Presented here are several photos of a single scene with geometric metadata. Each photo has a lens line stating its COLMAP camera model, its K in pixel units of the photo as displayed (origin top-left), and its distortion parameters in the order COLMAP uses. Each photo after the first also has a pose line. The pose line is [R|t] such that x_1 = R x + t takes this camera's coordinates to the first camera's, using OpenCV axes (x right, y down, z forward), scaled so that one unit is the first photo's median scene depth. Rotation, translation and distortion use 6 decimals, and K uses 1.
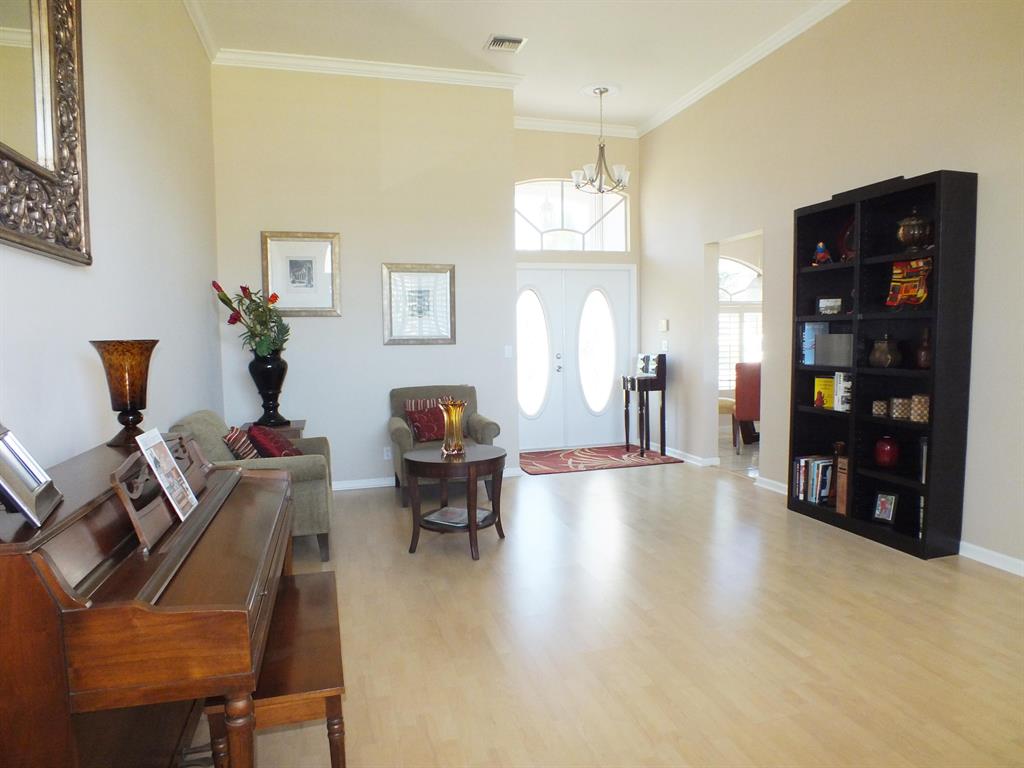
lens RADIAL K [[649.1, 0, 510.4], [0, 649.1, 387.8], [0, 0, 1]] dist [-0.084181, 0.028423]
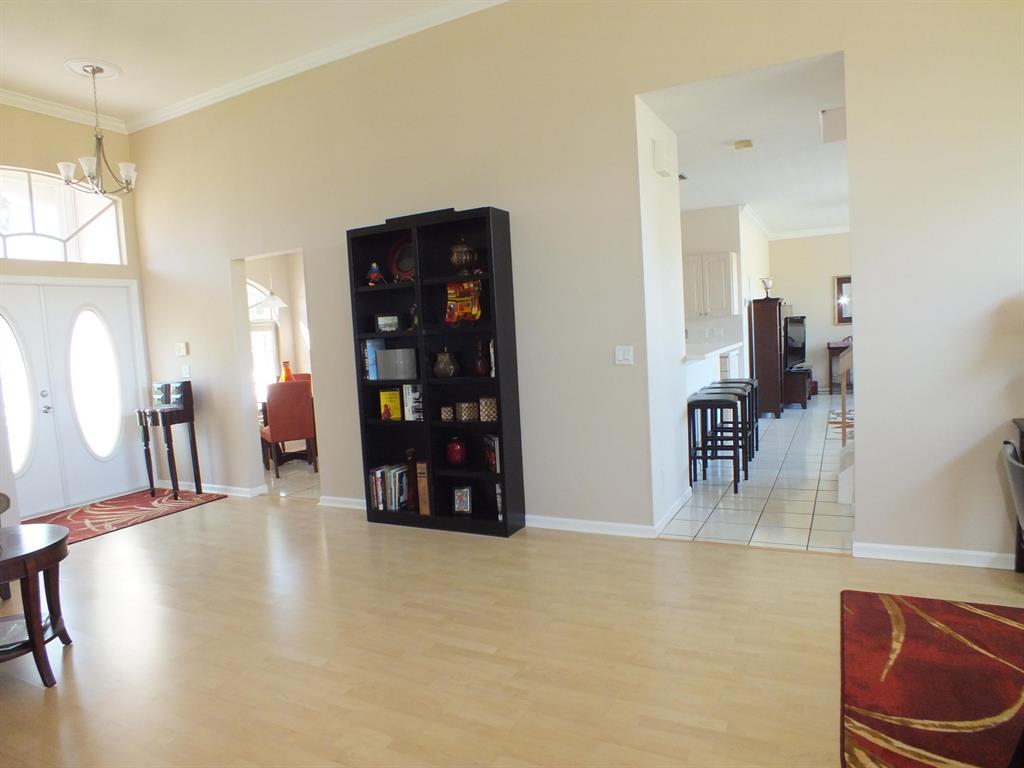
lens RADIAL K [[649.1, 0, 506.1], [0, 649.1, 387.5], [0, 0, 1]] dist [-0.084181, 0.028423]
pose [[0.686644, -0.084057, 0.722118, -0.127736], [0.103491, 0.994479, 0.017354, -0.017225], [-0.719590, 0.062817, 0.691552, 0.100183]]
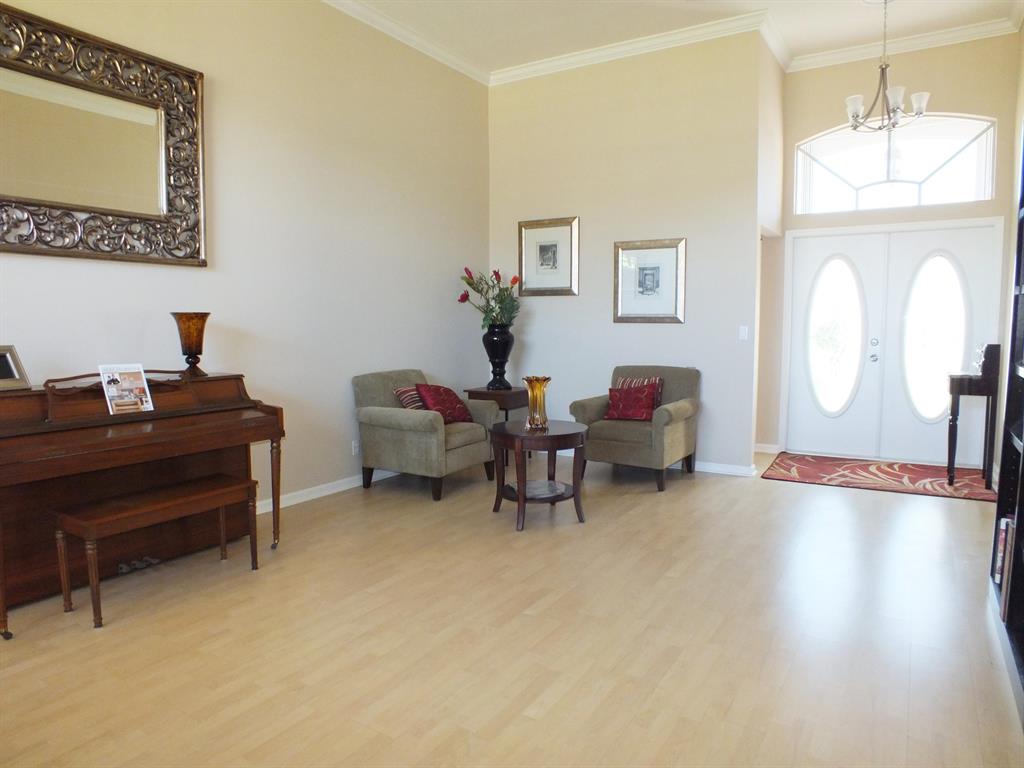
lens RADIAL K [[649.1, 0, 506.8], [0, 649.1, 381.0], [0, 0, 1]] dist [-0.084181, 0.028423]
pose [[0.668331, 0.079714, -0.739581, 0.509742], [-0.065992, 0.996675, 0.047789, -0.013527], [0.740931, 0.016868, 0.671369, 0.215722]]
